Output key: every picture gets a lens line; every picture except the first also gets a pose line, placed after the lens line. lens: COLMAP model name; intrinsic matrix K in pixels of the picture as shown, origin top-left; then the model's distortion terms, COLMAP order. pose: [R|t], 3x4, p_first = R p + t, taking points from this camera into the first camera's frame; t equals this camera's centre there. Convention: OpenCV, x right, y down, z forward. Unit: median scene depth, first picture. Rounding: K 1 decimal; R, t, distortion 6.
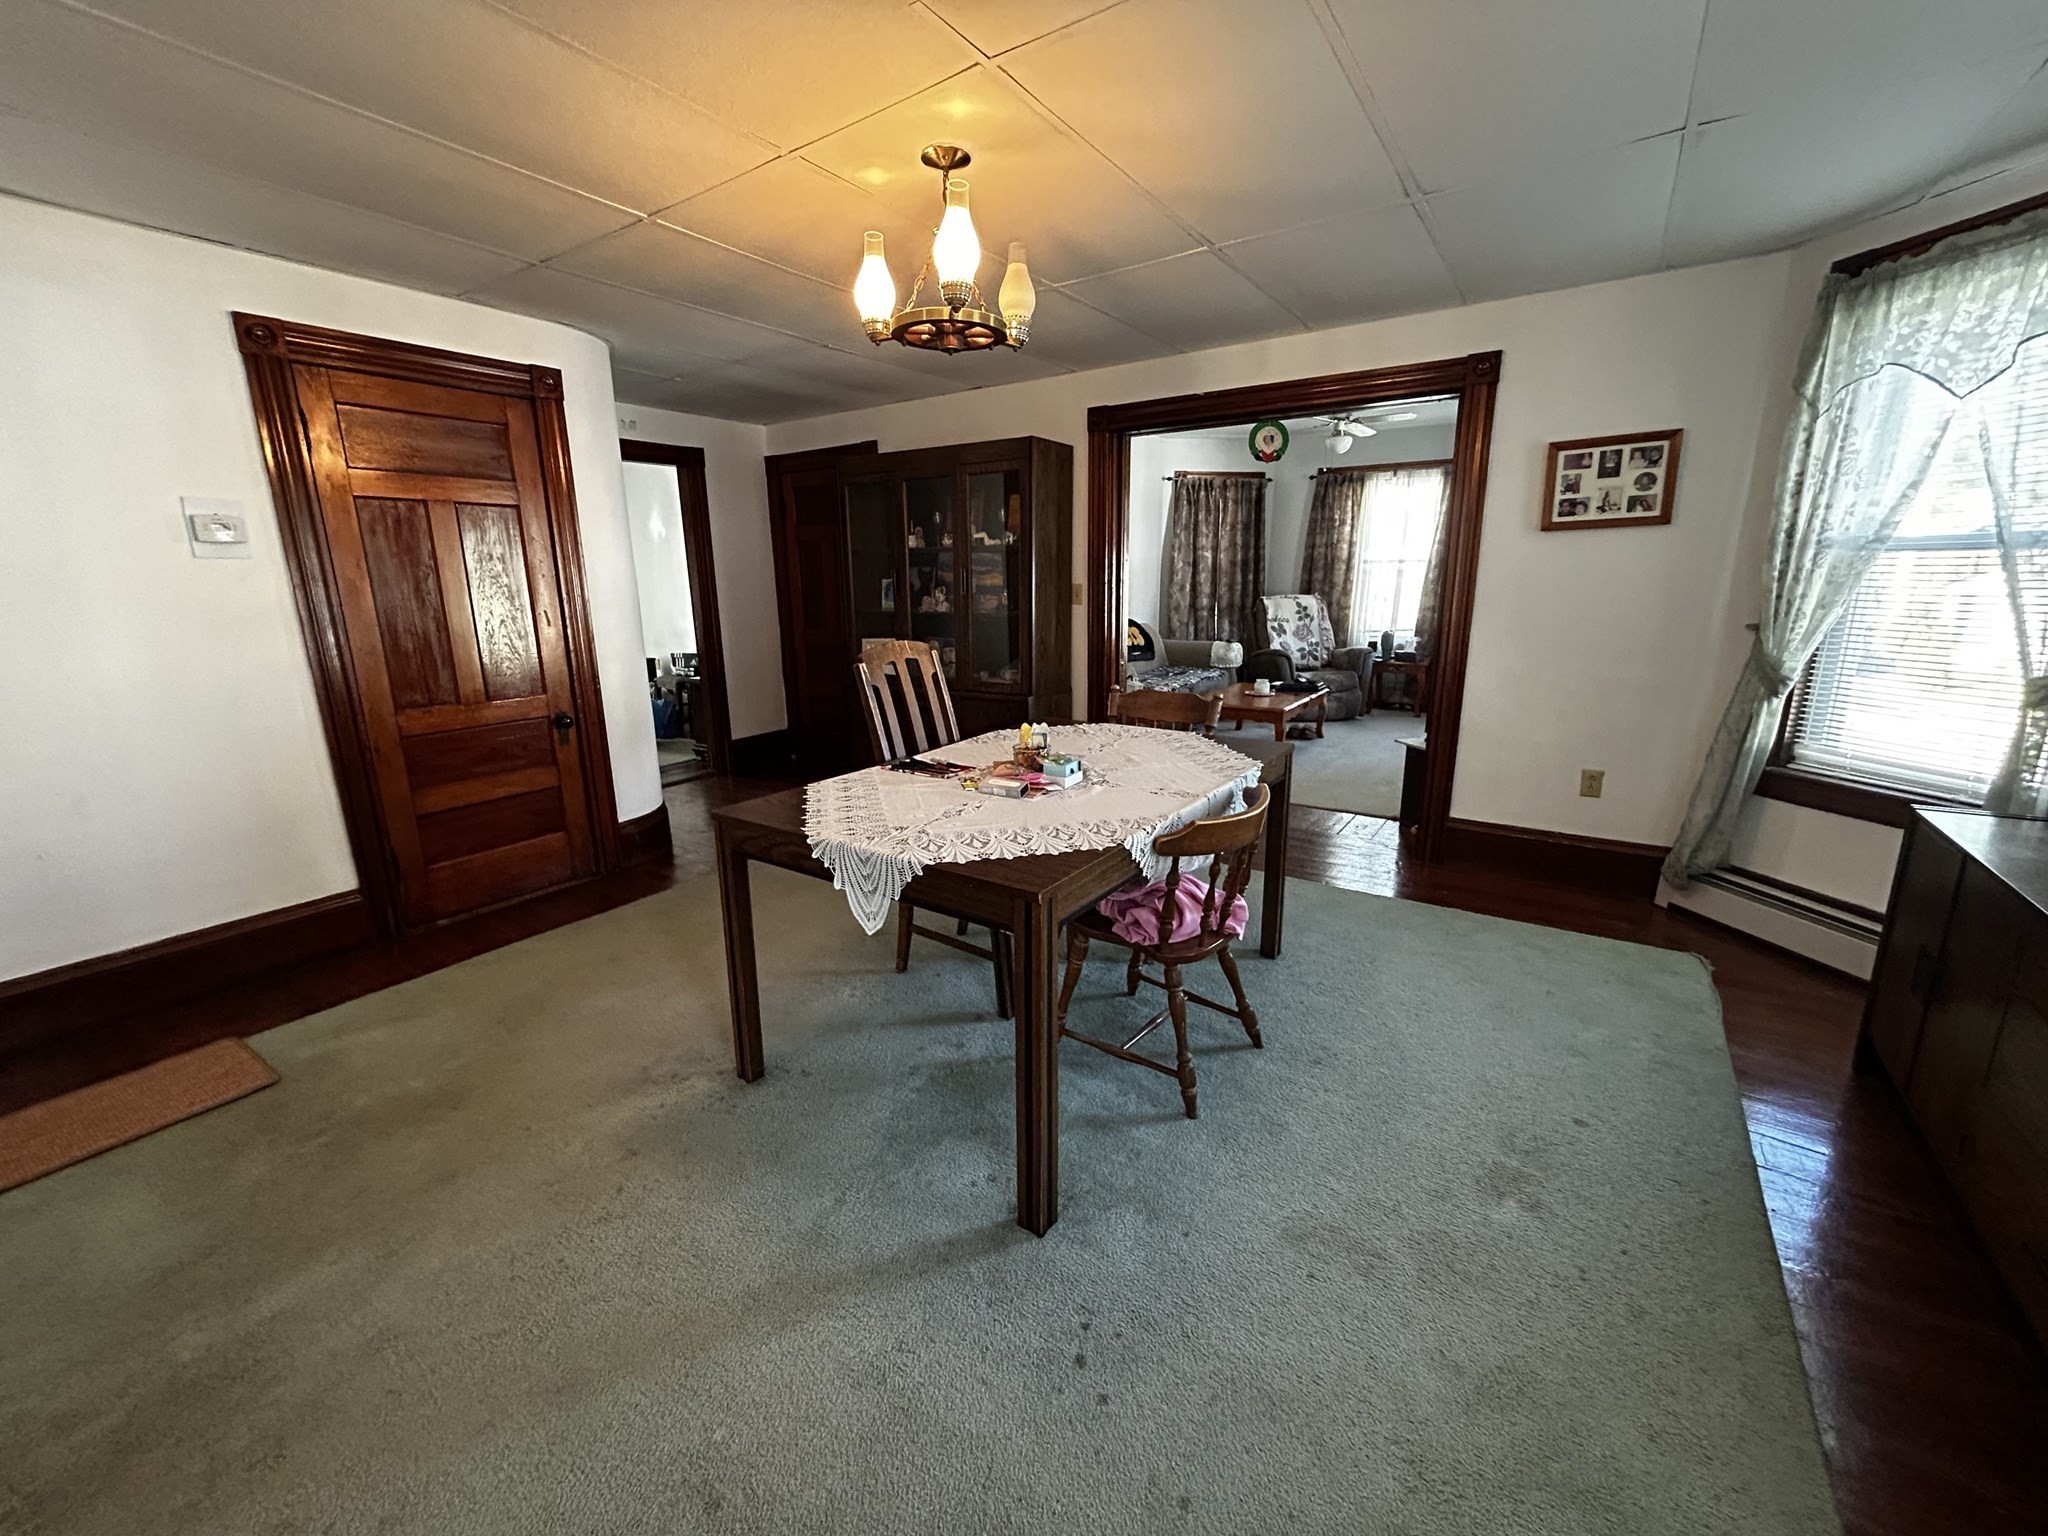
lens RADIAL K [[823.3, 0, 1023.4], [0, 823.3, 766.4], [0, 0, 1]] dist [-0.001389, -0.000035]
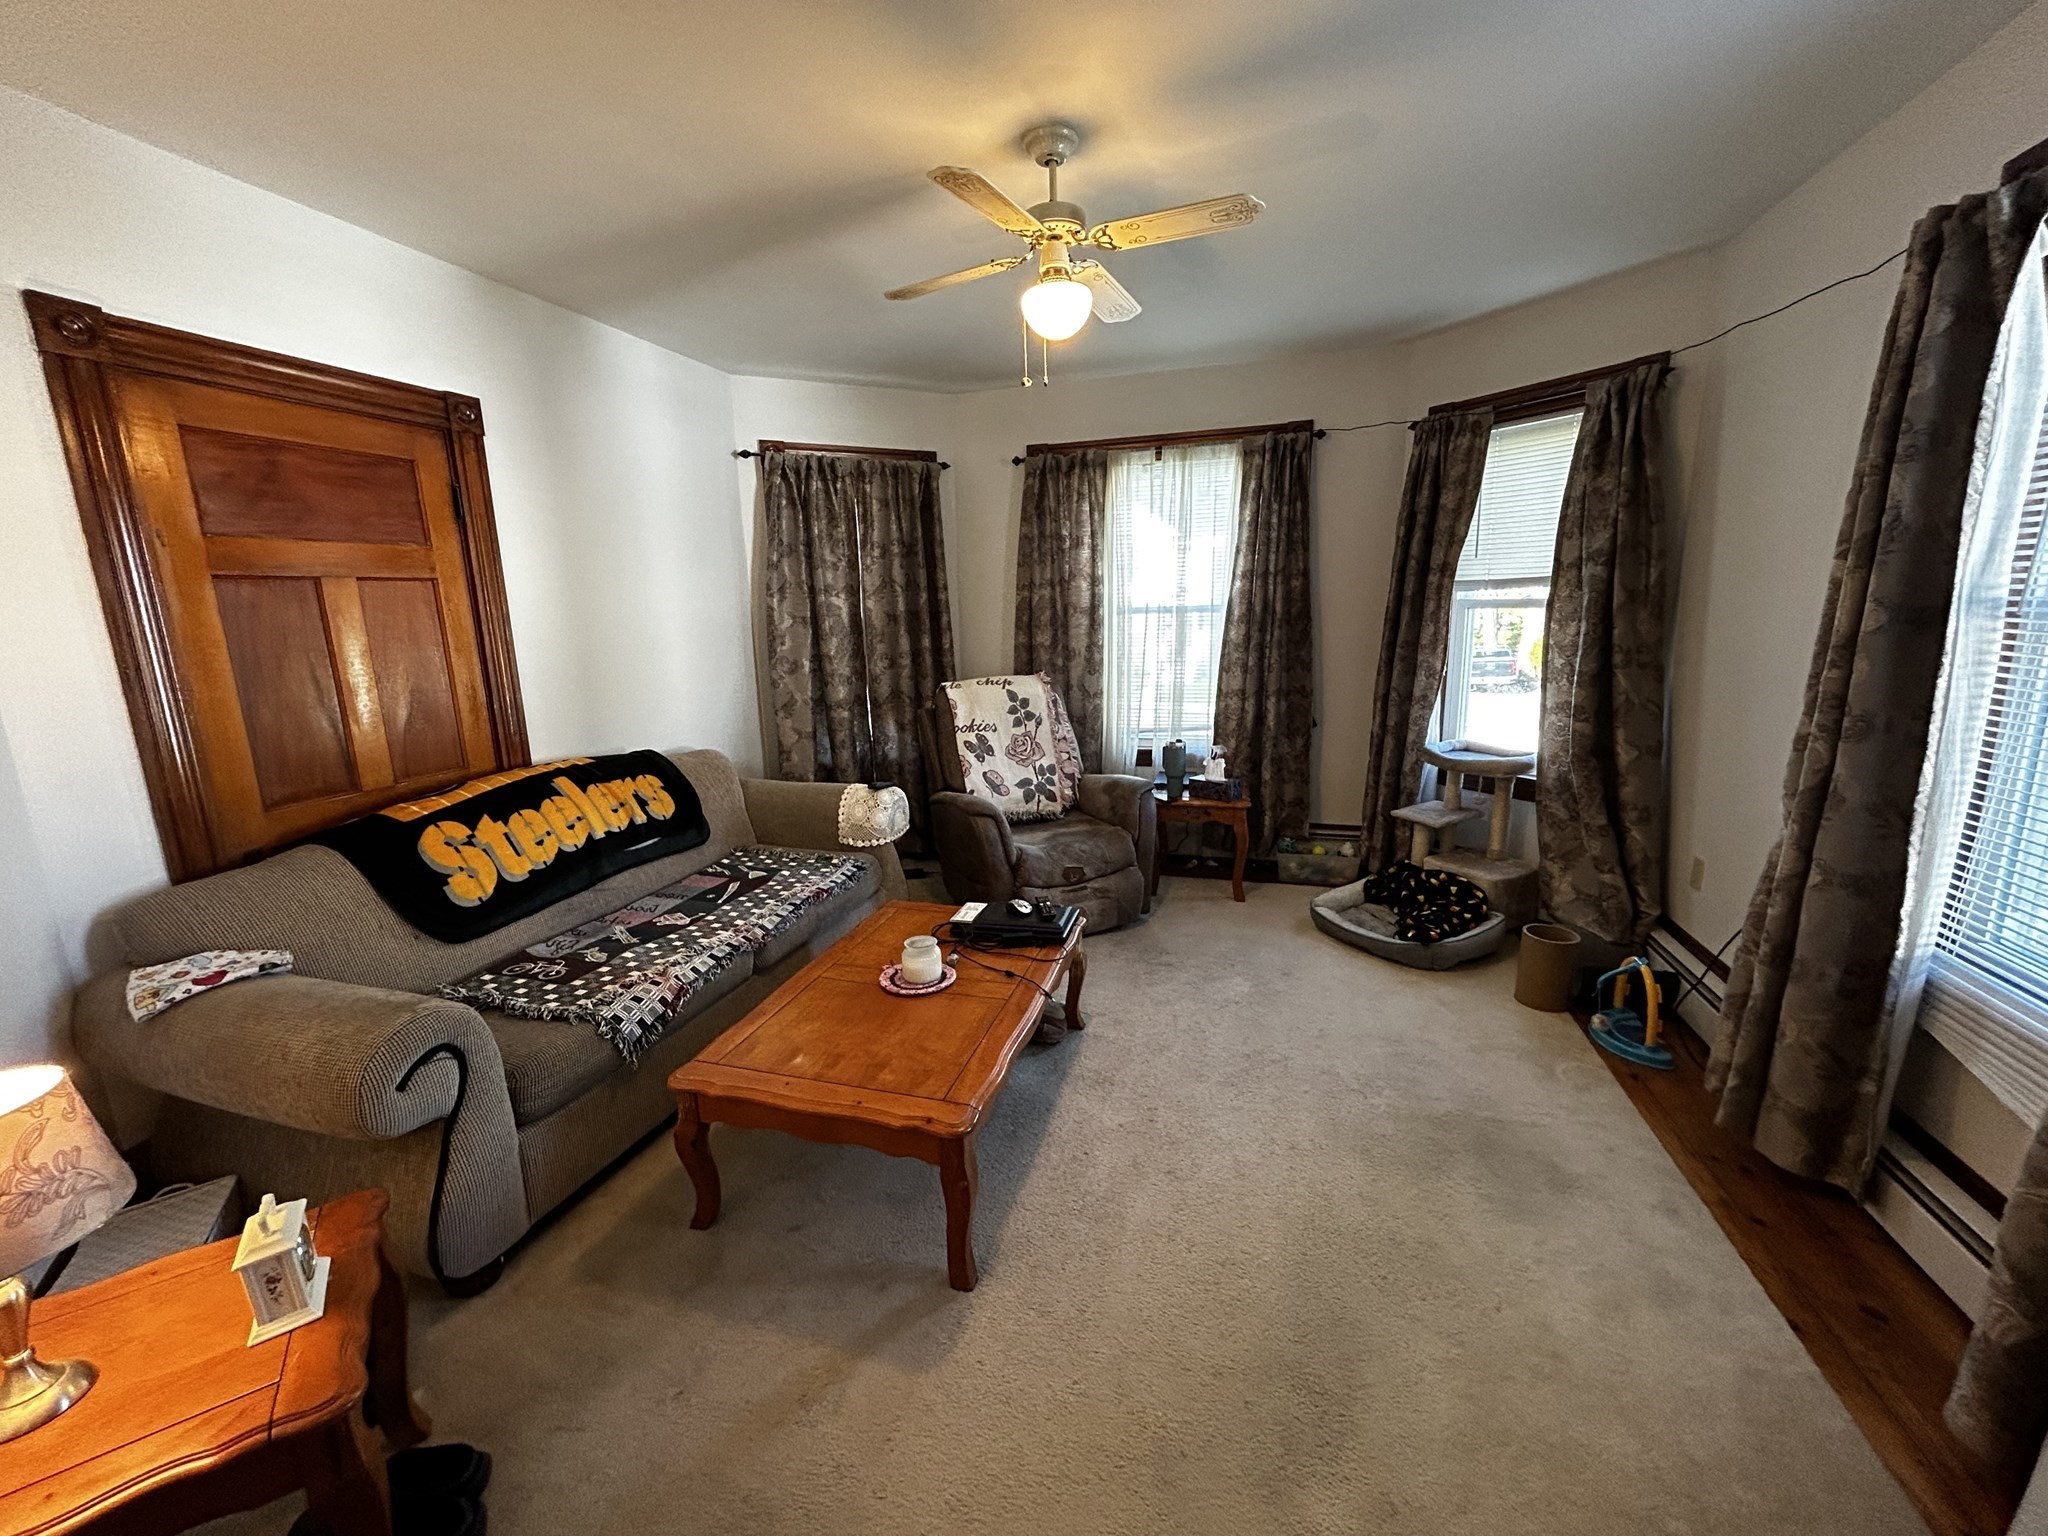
lens RADIAL K [[823.3, 0, 1023.7], [0, 823.3, 773.2], [0, 0, 1]] dist [-0.001389, -0.000035]
pose [[0.952727, -0.073835, 0.294721, 0.177665], [0.084347, 0.996169, -0.023097, -0.130820], [-0.291887, 0.046864, 0.955304, 0.484415]]
